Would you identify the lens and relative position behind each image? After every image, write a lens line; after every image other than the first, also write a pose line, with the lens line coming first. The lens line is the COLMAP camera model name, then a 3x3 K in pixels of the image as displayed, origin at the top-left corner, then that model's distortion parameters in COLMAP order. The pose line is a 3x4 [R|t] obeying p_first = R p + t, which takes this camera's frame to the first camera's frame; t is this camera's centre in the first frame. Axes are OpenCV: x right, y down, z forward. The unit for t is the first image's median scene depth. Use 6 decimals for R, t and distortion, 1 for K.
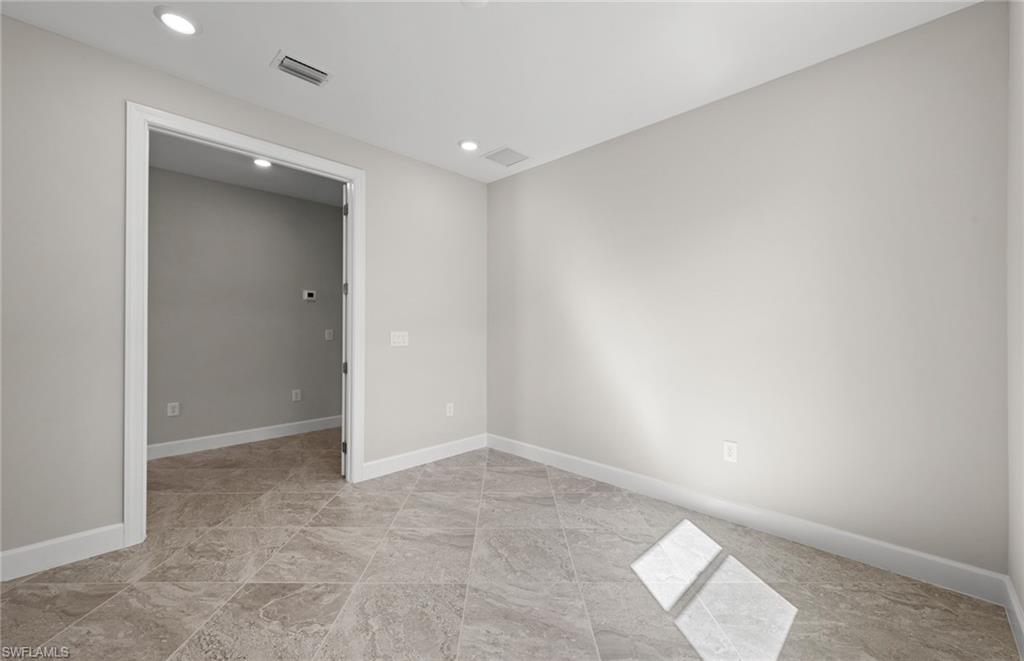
lens RADIAL K [[400.1, 0, 504.1], [0, 400.1, 332.0], [0, 0, 1]] dist [0.008689, -0.003277]
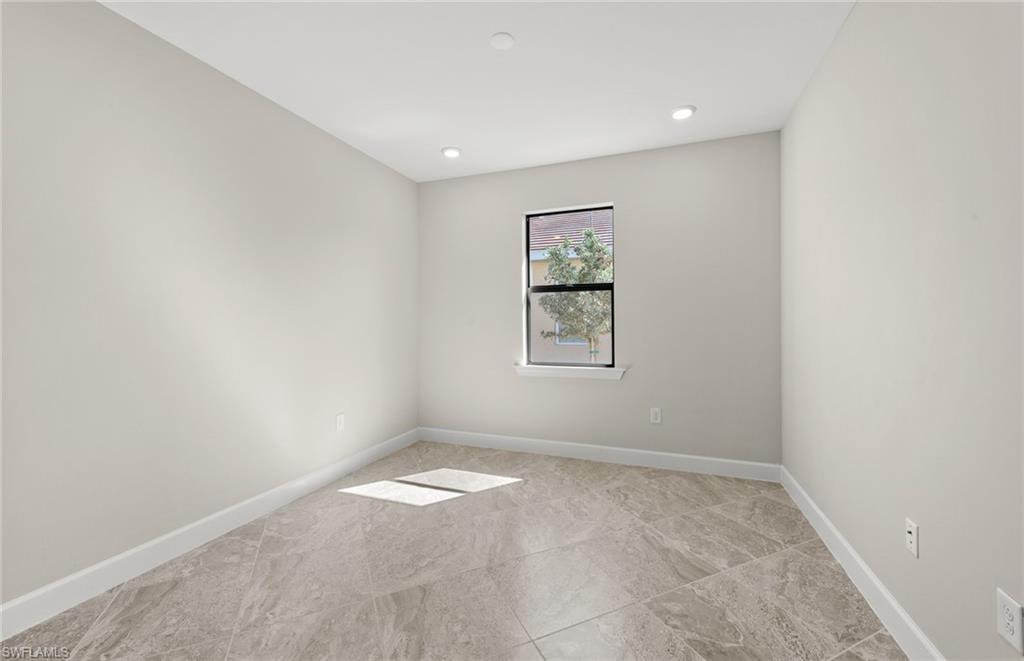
lens RADIAL K [[400.1, 0, 518.3], [0, 400.1, 334.7], [0, 0, 1]] dist [0.008689, -0.003277]
pose [[-0.414074, -0.030154, 0.909744, -0.877918], [0.013345, 0.999143, 0.039192, -0.018929], [-0.910145, 0.028369, -0.413317, 1.101822]]
